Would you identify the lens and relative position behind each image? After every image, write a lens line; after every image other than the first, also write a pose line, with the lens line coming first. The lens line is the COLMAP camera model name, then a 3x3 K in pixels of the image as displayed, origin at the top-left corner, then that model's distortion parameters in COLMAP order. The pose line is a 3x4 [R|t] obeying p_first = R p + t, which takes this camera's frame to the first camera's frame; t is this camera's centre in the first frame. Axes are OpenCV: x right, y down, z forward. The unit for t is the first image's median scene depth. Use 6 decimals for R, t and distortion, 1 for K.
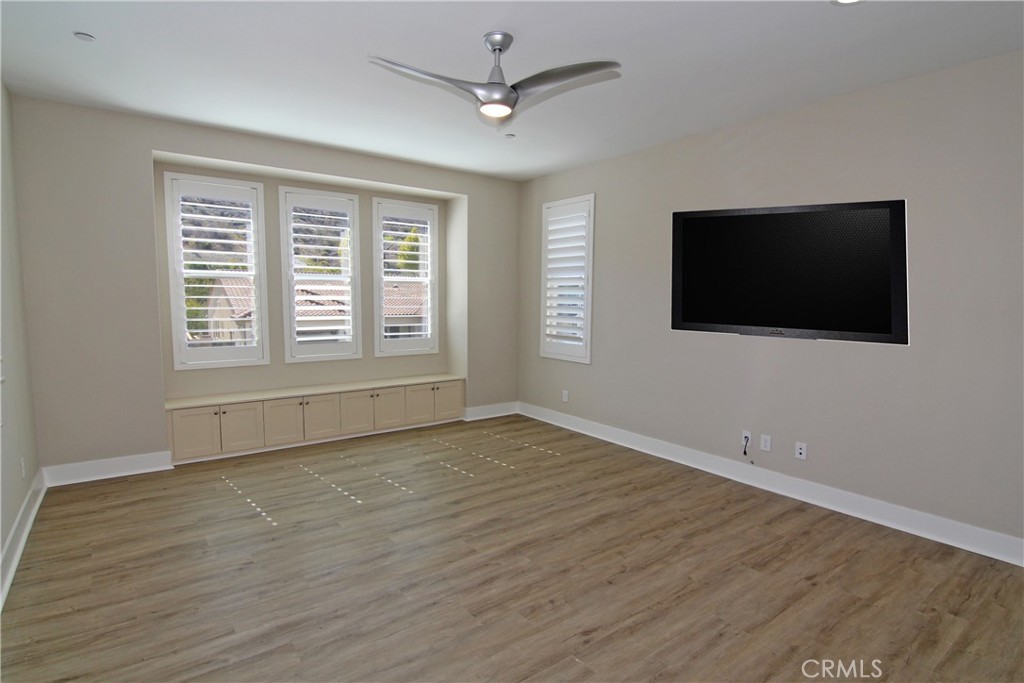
lens RADIAL K [[520.4, 0, 512.3], [0, 520.4, 342.2], [0, 0, 1]] dist [-0.014669, -0.004651]
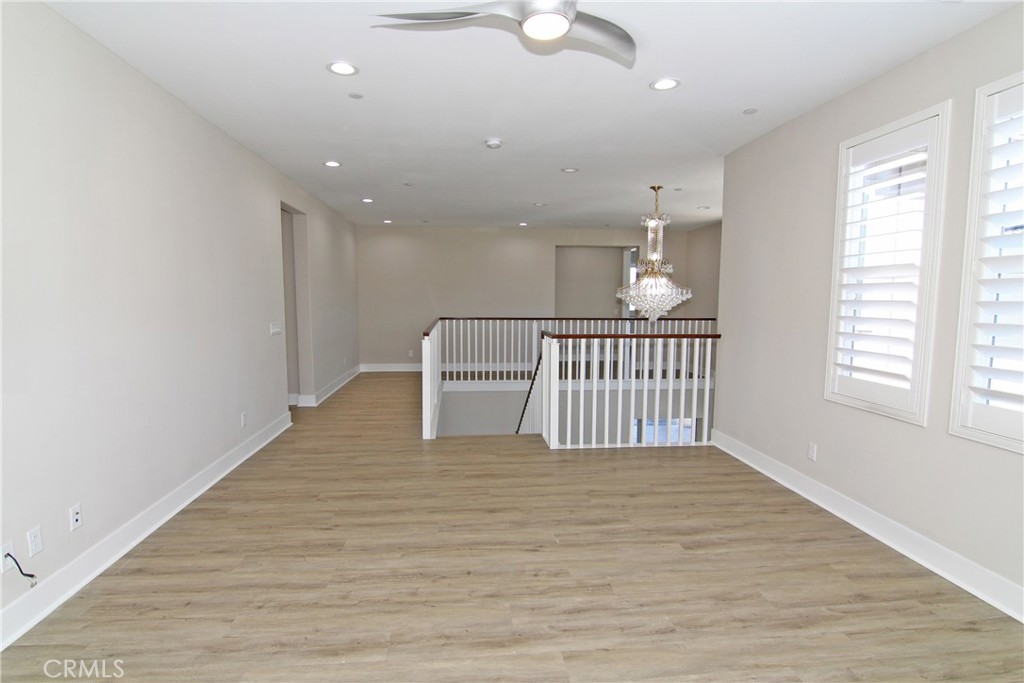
lens RADIAL K [[520.4, 0, 510.7], [0, 520.4, 342.1], [0, 0, 1]] dist [-0.014669, -0.004651]
pose [[-0.855494, -0.057785, 0.514579, -0.386243], [0.034181, 0.985285, 0.167470, -0.159079], [-0.516684, 0.160858, -0.840929, 1.744146]]
